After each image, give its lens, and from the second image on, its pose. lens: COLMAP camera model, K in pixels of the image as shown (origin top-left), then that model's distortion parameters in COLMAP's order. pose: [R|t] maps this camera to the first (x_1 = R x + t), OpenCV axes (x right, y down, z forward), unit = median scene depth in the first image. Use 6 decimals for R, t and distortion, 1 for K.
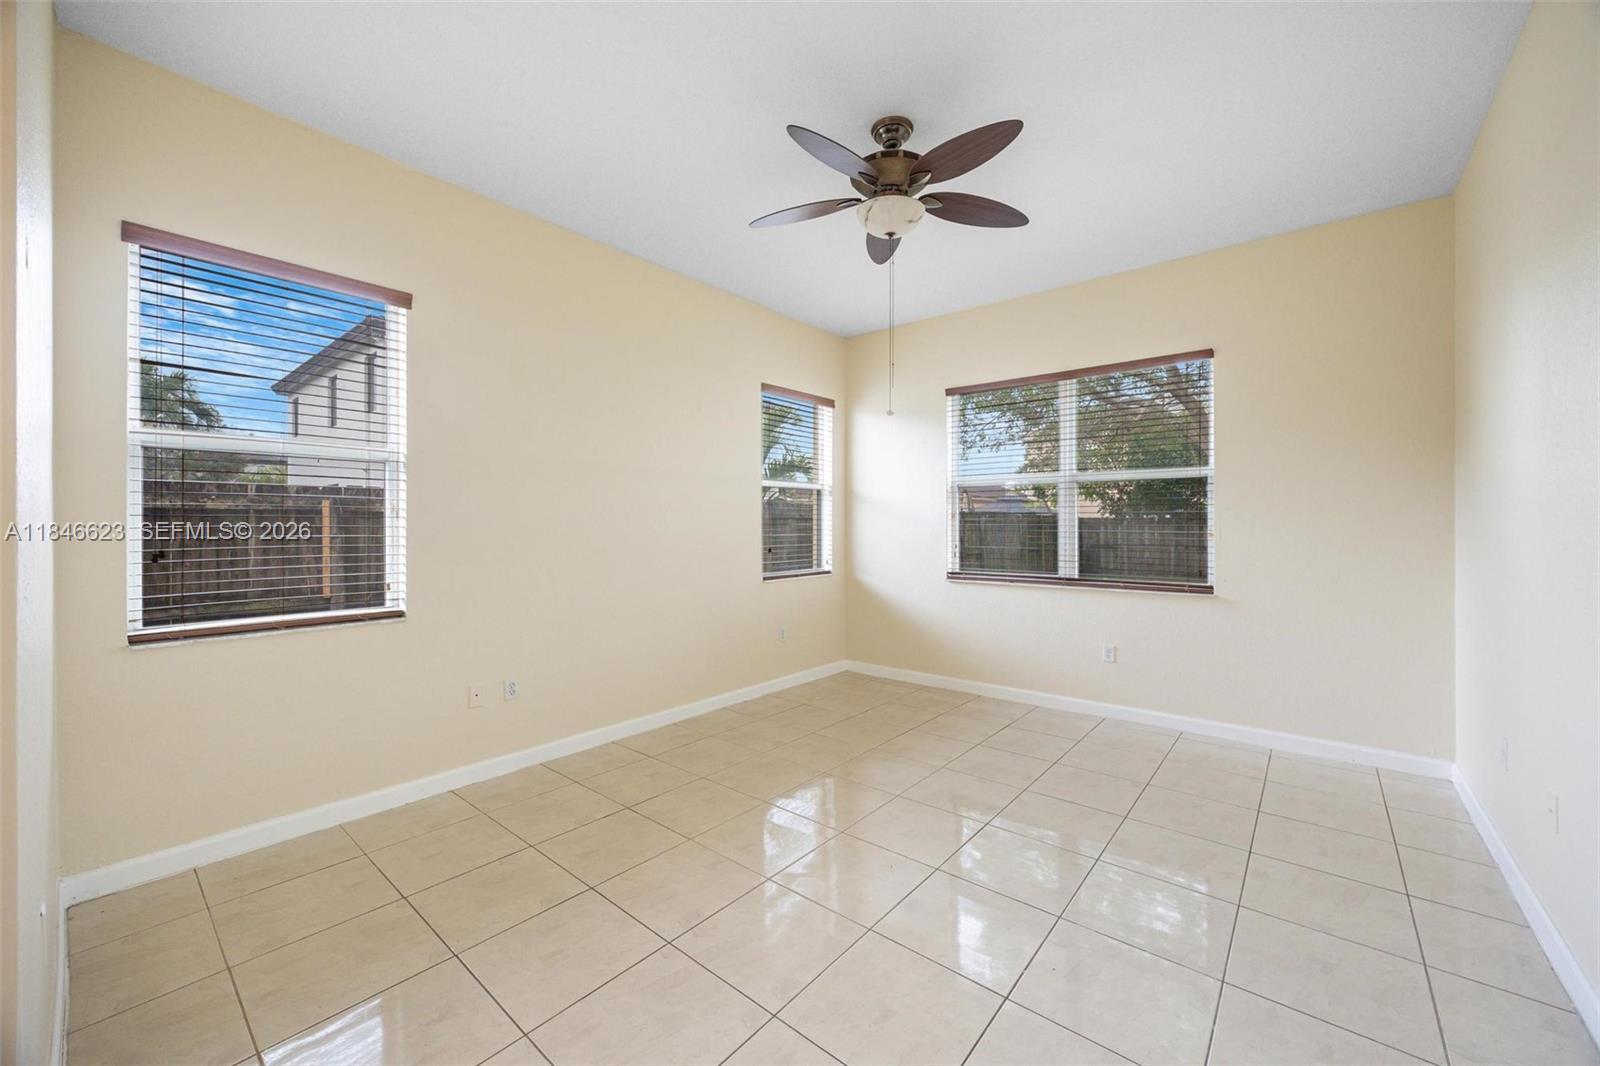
lens RADIAL K [[618.6, 0, 801.0], [0, 618.6, 519.8], [0, 0, 1]] dist [0.000524, 0.000194]
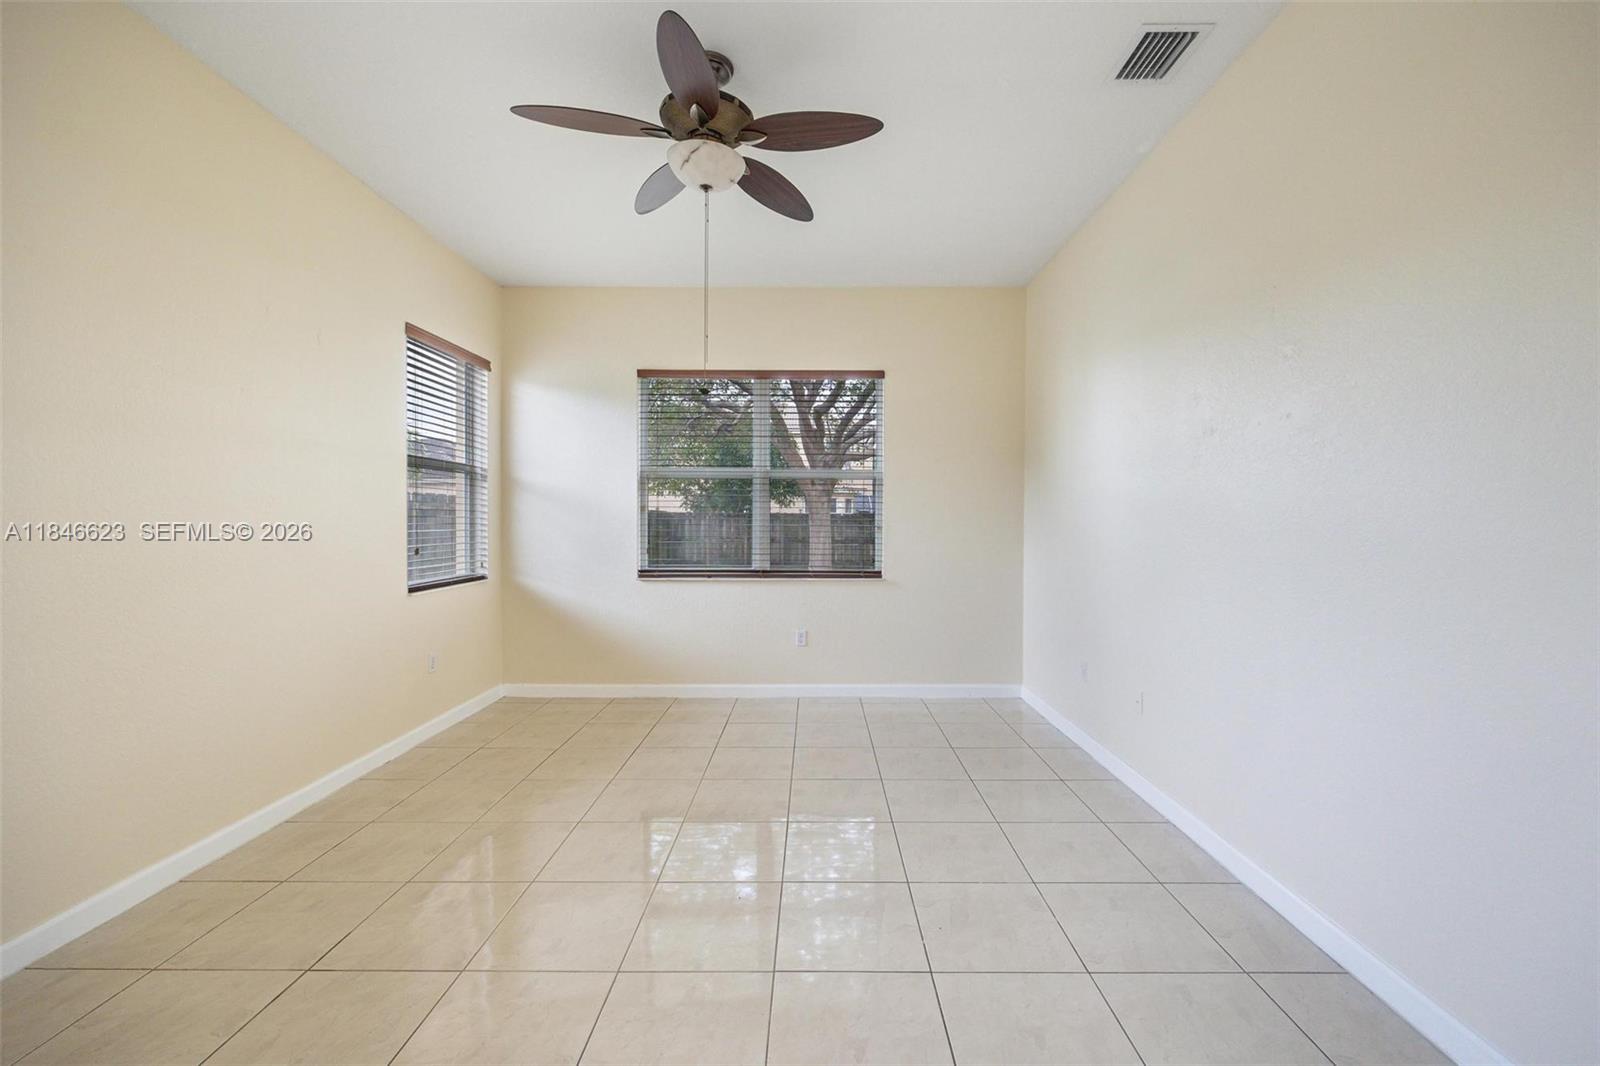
lens RADIAL K [[640.3, 0, 821.3], [0, 640.3, 523.4], [0, 0, 1]] dist [-0.000822, 0.000284]
pose [[0.765875, 0.000596, 0.642989, -0.180718], [-0.010307, 0.999882, 0.011351, 0.002096], [-0.642906, -0.015321, 0.765791, 0.109881]]
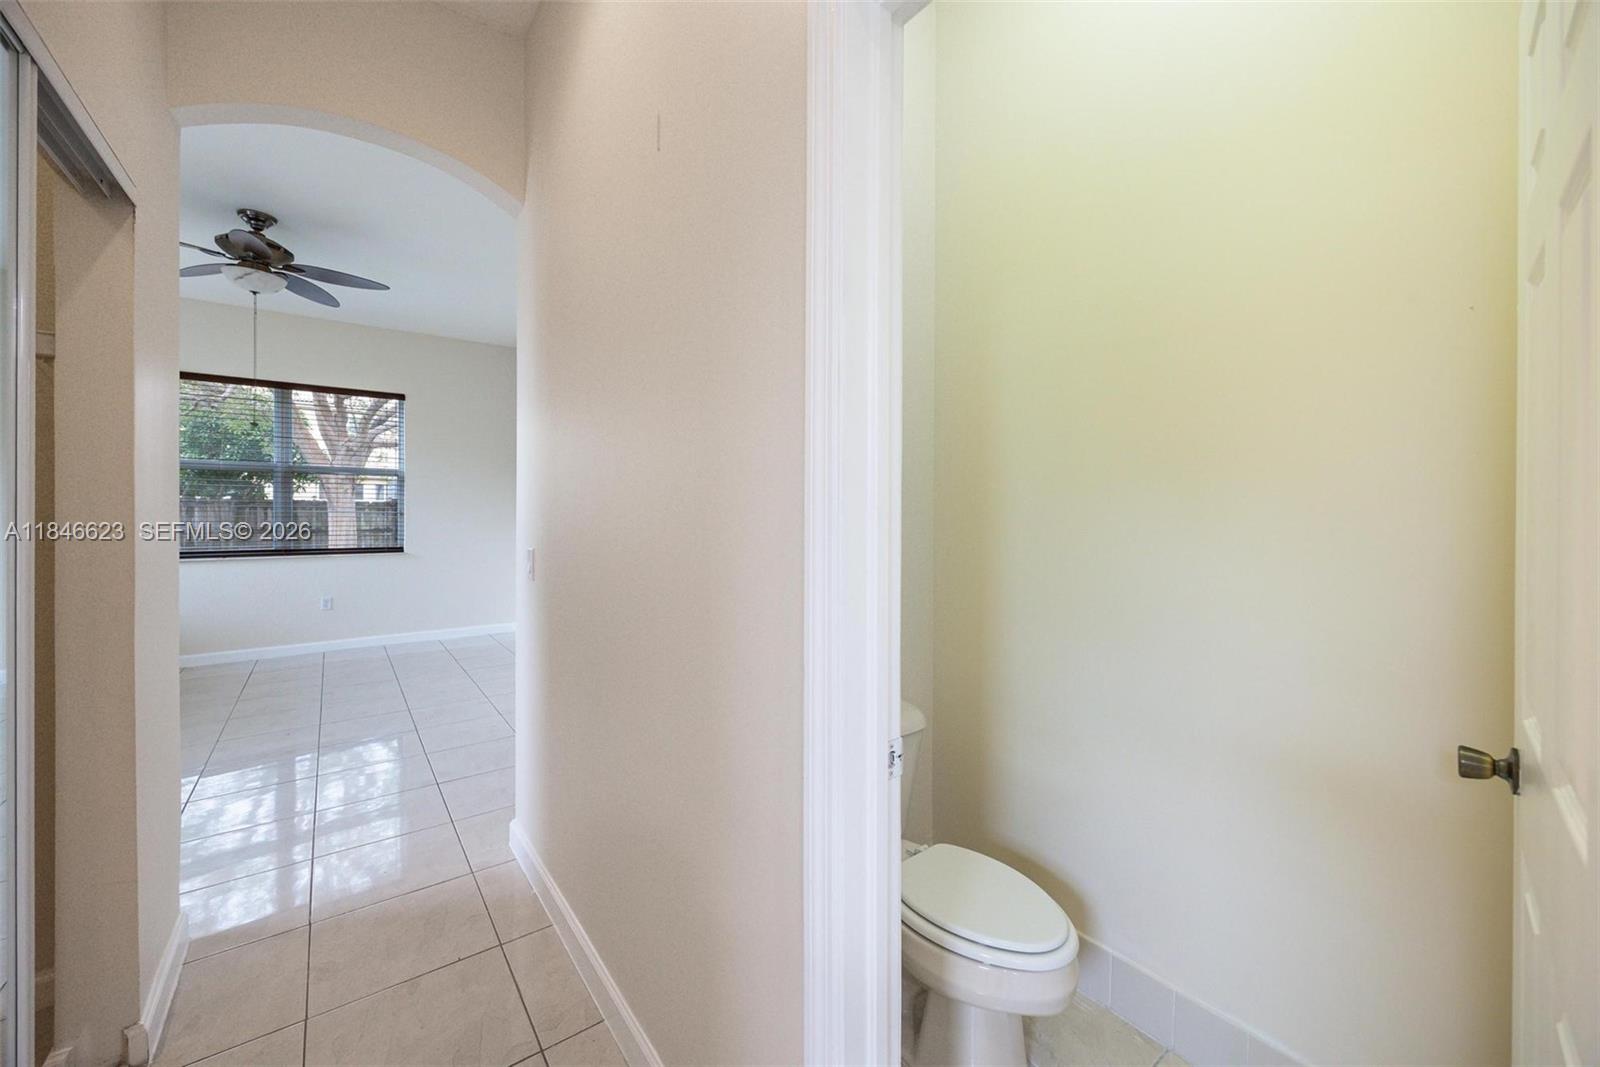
lens RADIAL K [[622.3, 0, 800.9], [0, 622.3, 512.3], [0, 0, 1]] dist [-0.001182, -0.000082]
pose [[0.234704, -0.002821, 0.972063, -0.515576], [-0.011106, 0.999923, 0.005584, 0.000746], [-0.972003, -0.012107, 0.234655, -0.279411]]
